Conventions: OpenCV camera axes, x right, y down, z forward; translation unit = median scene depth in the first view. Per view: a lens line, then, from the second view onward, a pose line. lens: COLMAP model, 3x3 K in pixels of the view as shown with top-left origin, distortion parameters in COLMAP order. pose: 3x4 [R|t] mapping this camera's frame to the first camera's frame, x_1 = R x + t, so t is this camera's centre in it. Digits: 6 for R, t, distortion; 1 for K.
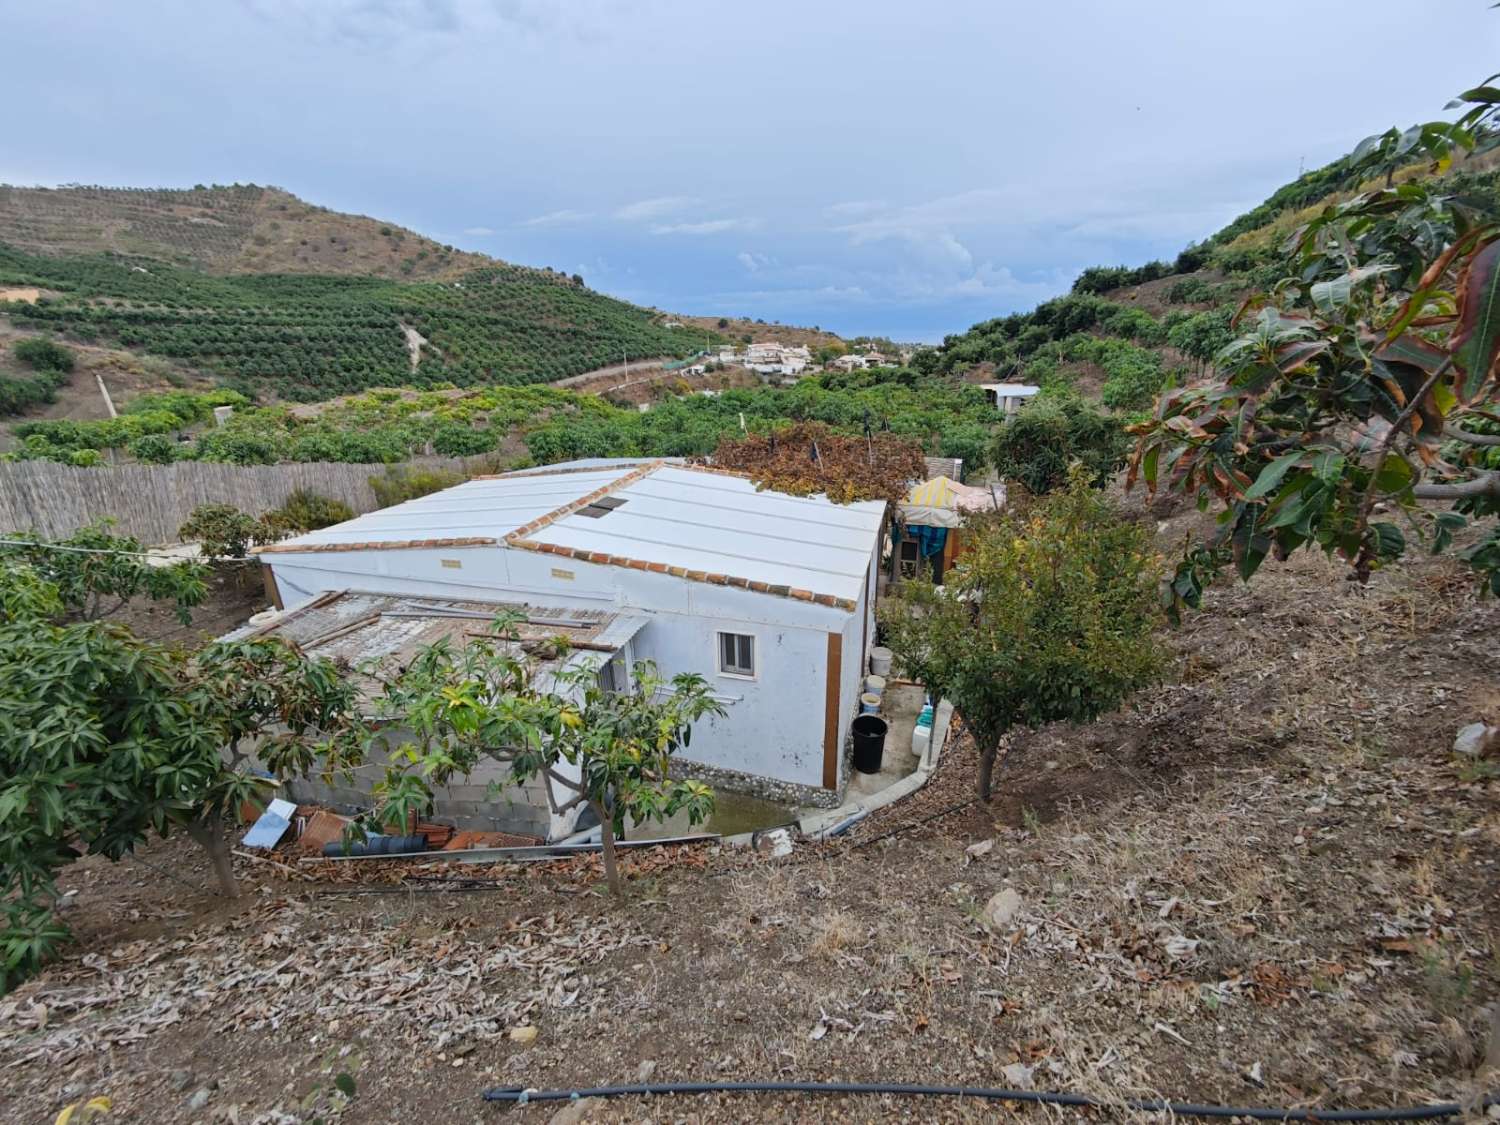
lens RADIAL K [[621.2, 0, 745.2], [0, 621.2, 563.5], [0, 0, 1]] dist [0.004478, 0.001874]
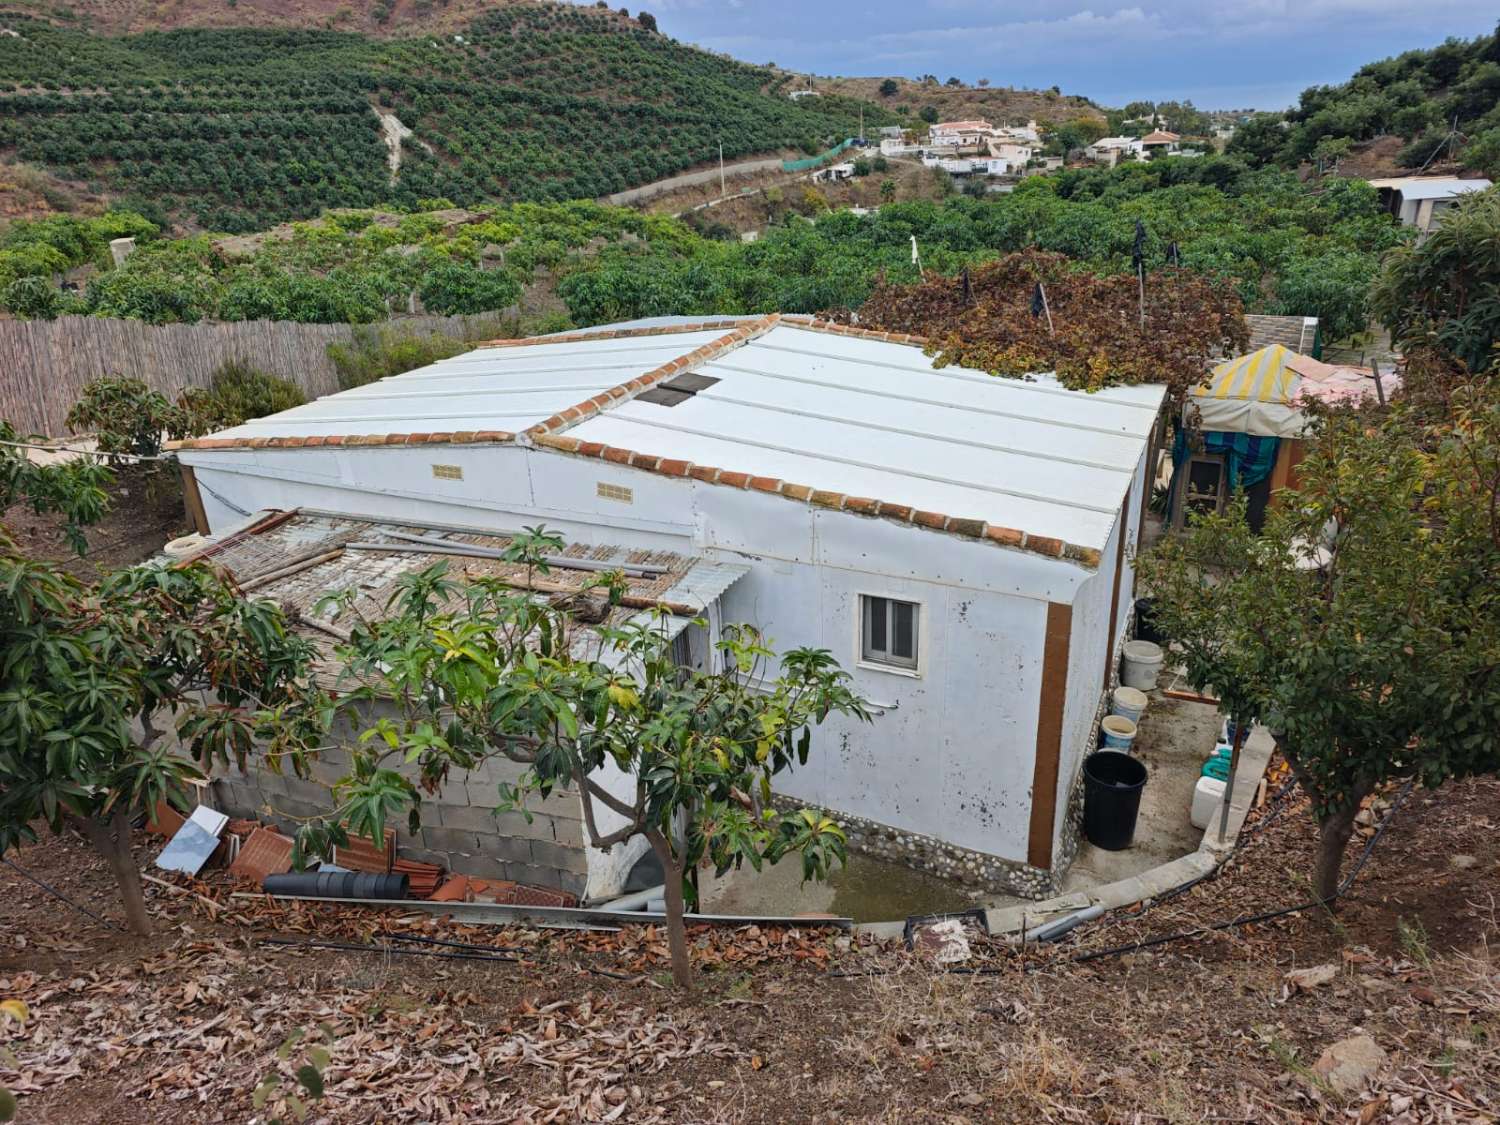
lens RADIAL K [[1025.2, 0, 736.1], [0, 1025.2, 560.9], [0, 0, 1]] dist [0.038347, 0.000228]
pose [[0.985721, 0.039913, -0.163587, -0.000047], [-0.030317, 0.997693, 0.060739, 0.010144], [0.165634, -0.054913, 0.984657, -0.002326]]
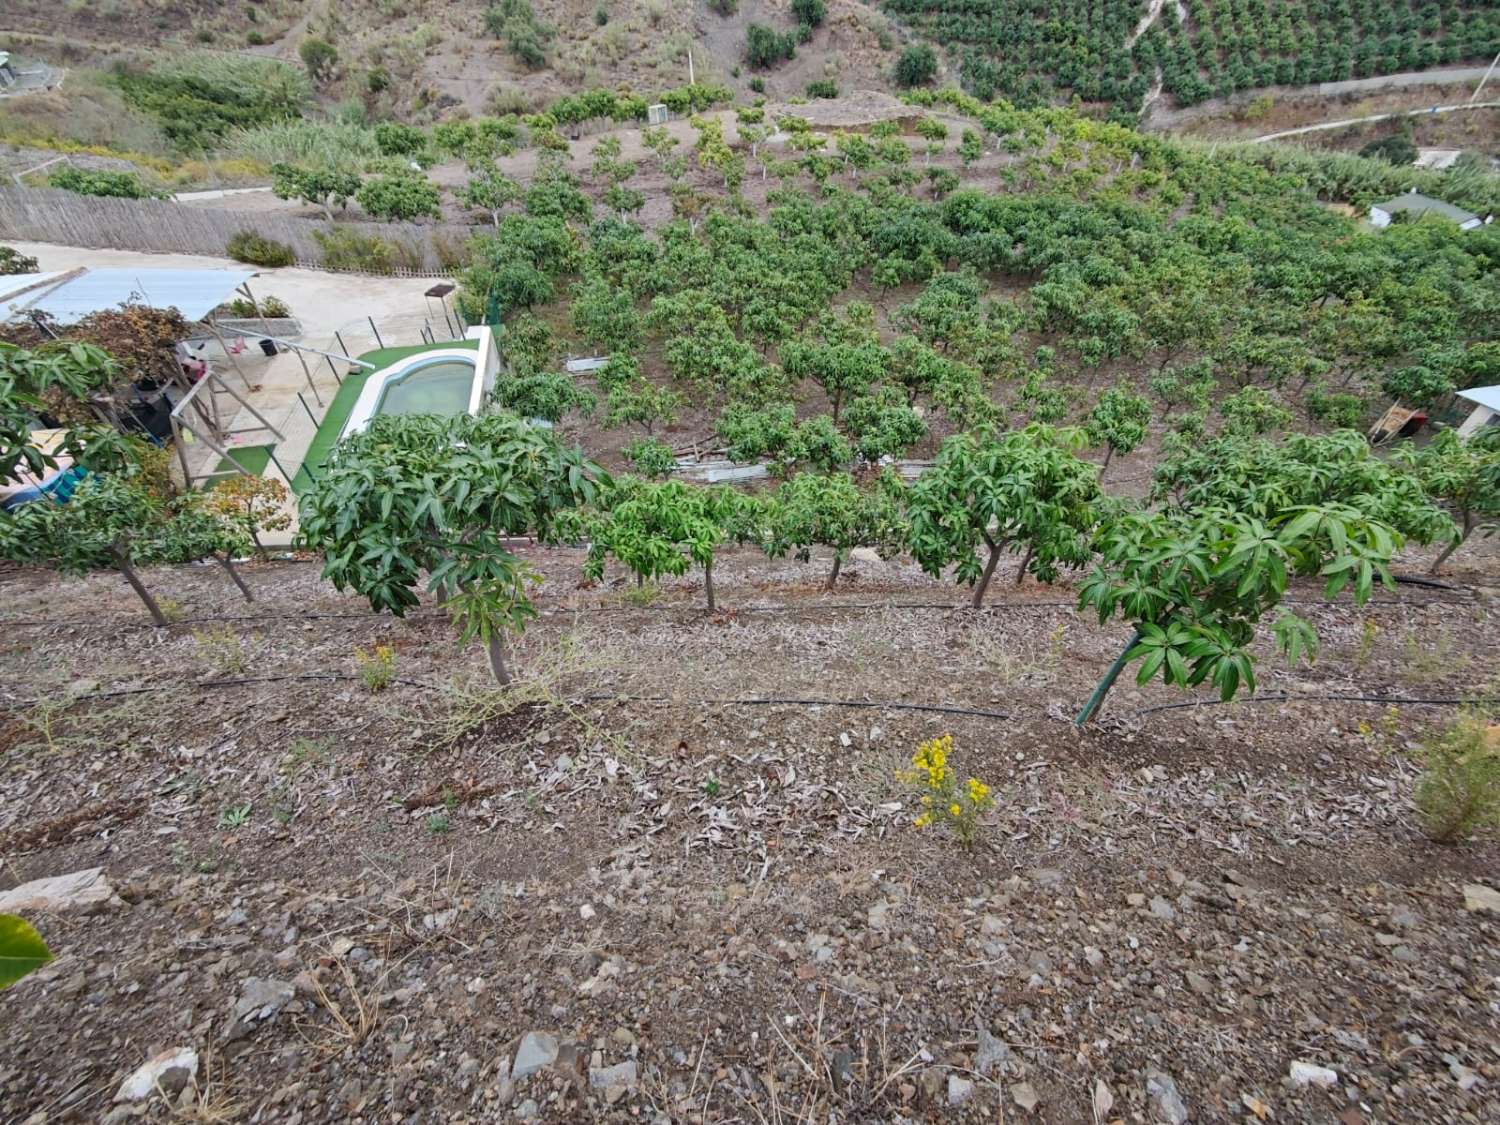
lens RADIAL K [[623.6, 0, 751.8], [0, 623.6, 561.3], [0, 0, 1]] dist [0.002032, 0.000961]
pose [[0.496530, 0.607820, -0.619687, 1.408235], [-0.309768, 0.790981, 0.527630, -0.743031], [0.810865, -0.070025, 0.581029, 1.239263]]
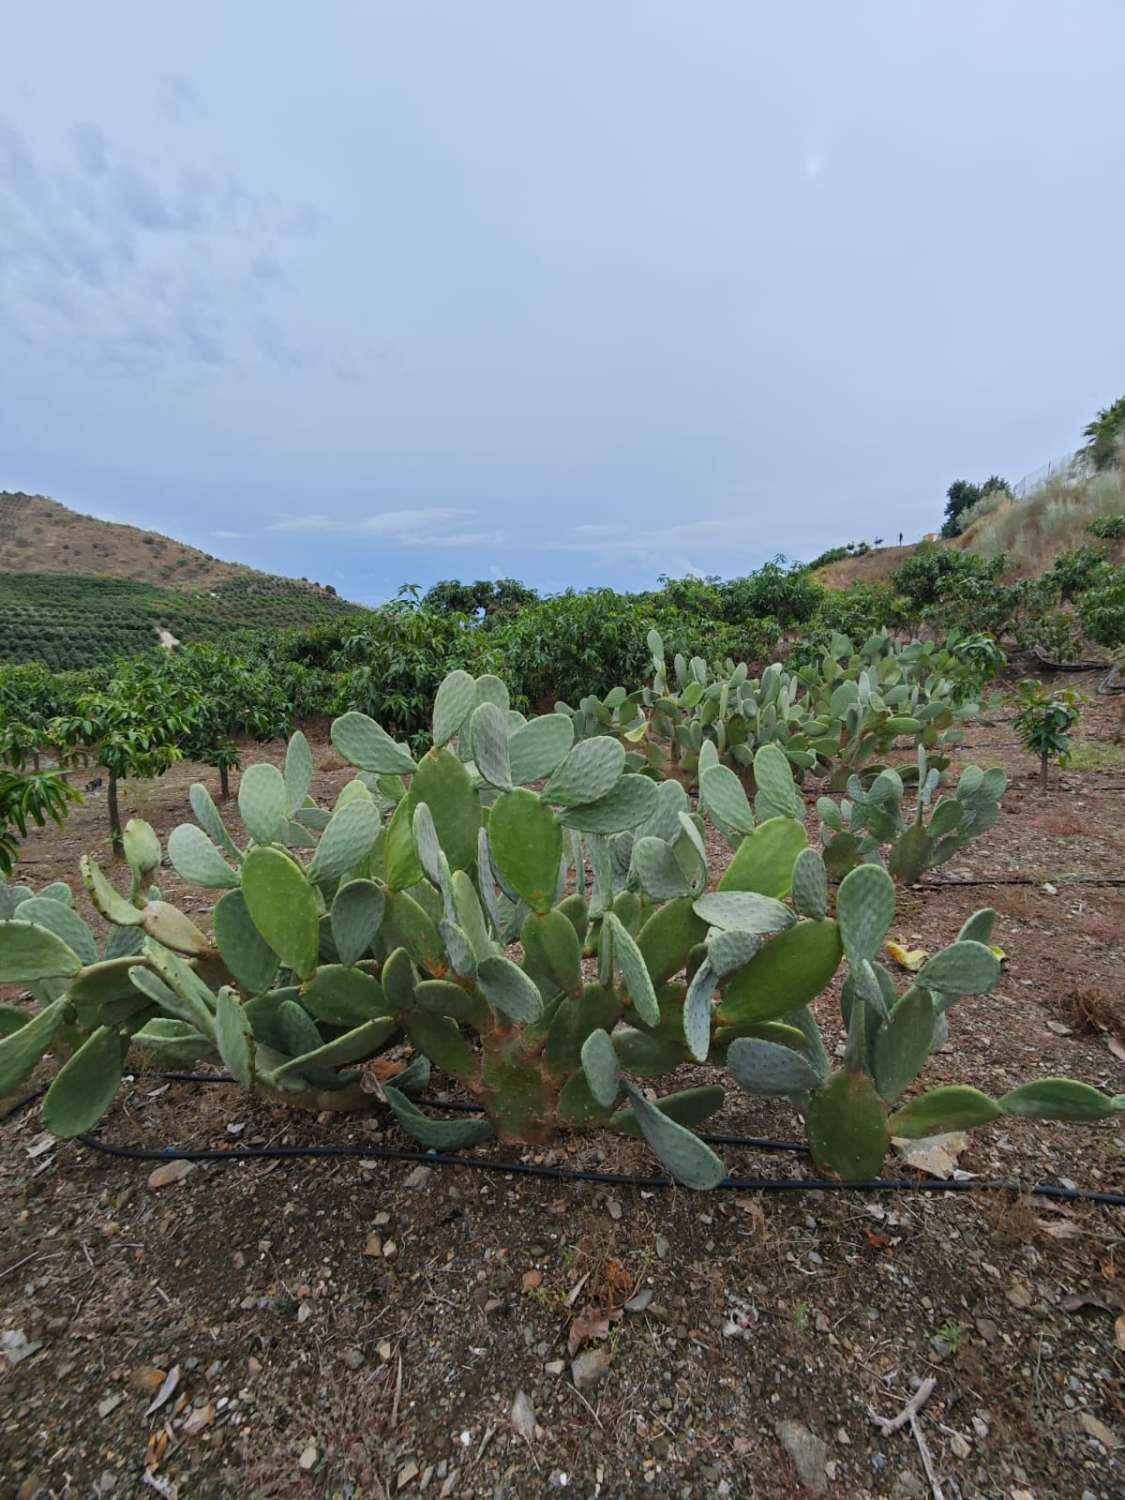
lens RADIAL K [[623.6, 0, 559.6], [0, 623.6, 754.1], [0, 0, 1]] dist [0.002032, 0.000961]
pose [[0.995054, 0.018044, 0.097678, 0.822147], [-0.000688, 0.984589, -0.174881, 0.480611], [-0.099328, 0.173949, 0.979732, -1.715603]]
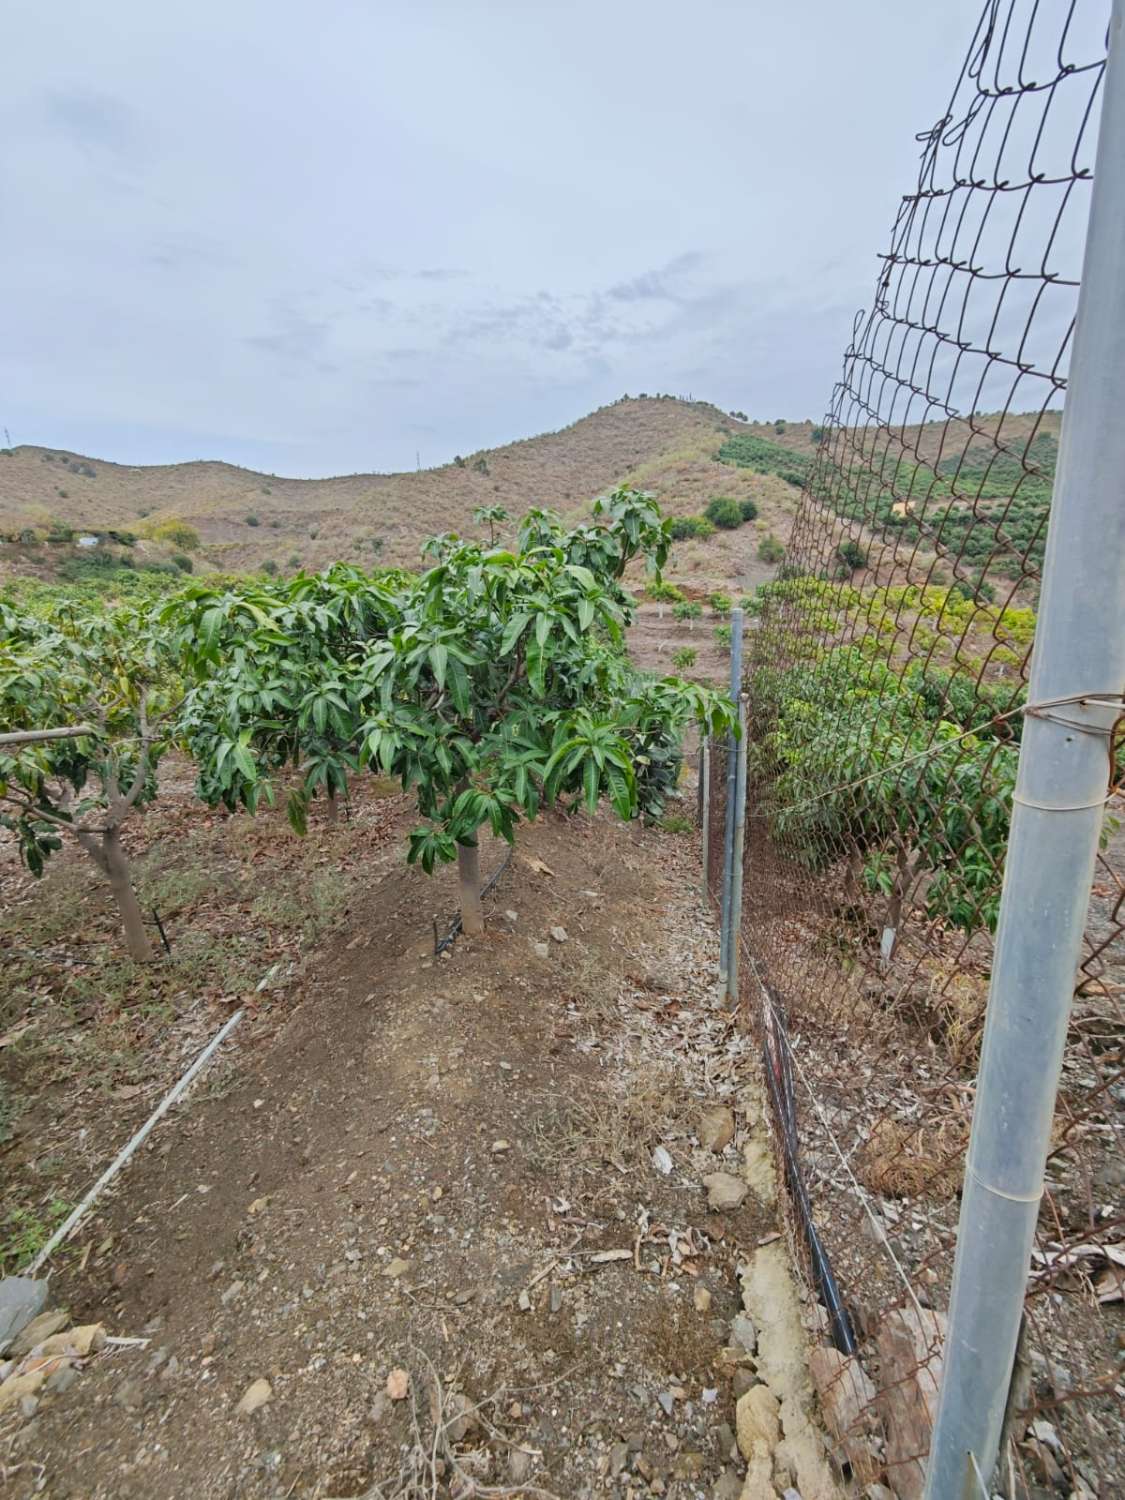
lens RADIAL K [[623.6, 0, 569.3], [0, 623.6, 750.0], [0, 0, 1]] dist [0.002032, 0.000961]
pose [[-0.003472, 0.290450, -0.956884, 1.316984], [-0.322090, 0.905571, 0.276043, -1.093449], [0.946703, 0.309161, 0.090407, 3.644754]]
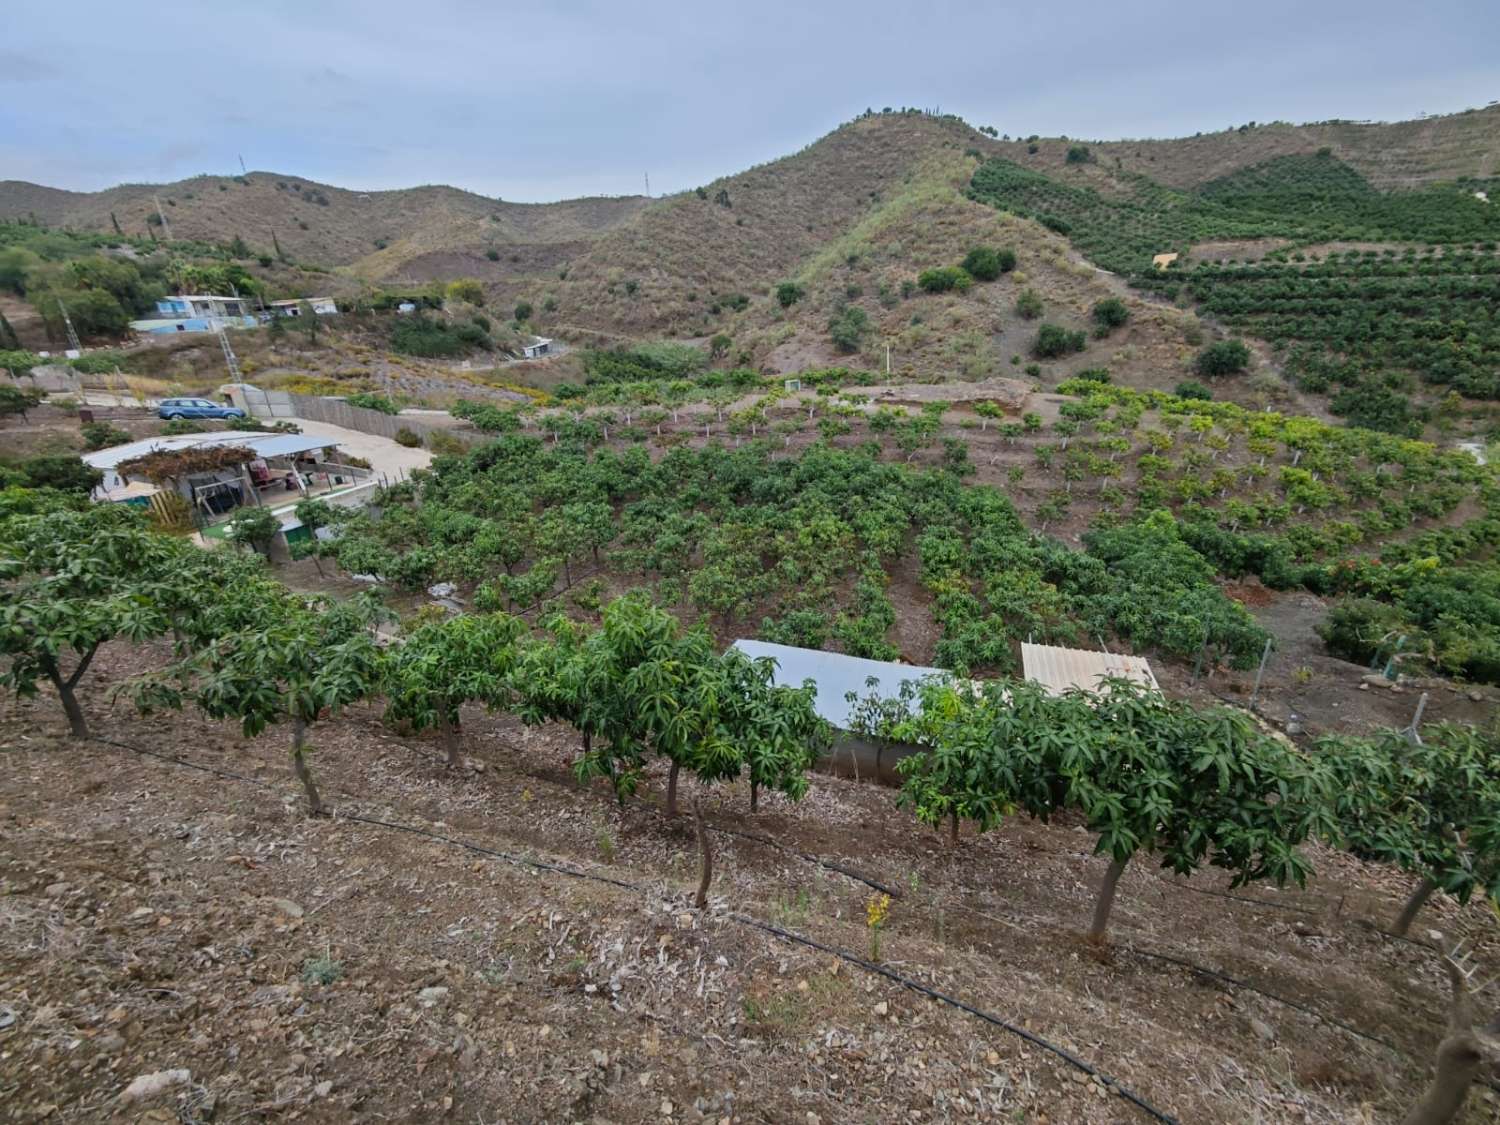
lens RADIAL K [[623.6, 0, 757.0], [0, 623.6, 563.7], [0, 0, 1]] dist [0.002032, 0.000961]
pose [[-0.049888, 0.413225, -0.909262, 2.158137], [-0.318879, 0.856157, 0.406586, -1.376747], [0.946482, 0.310228, 0.089057, 2.777391]]
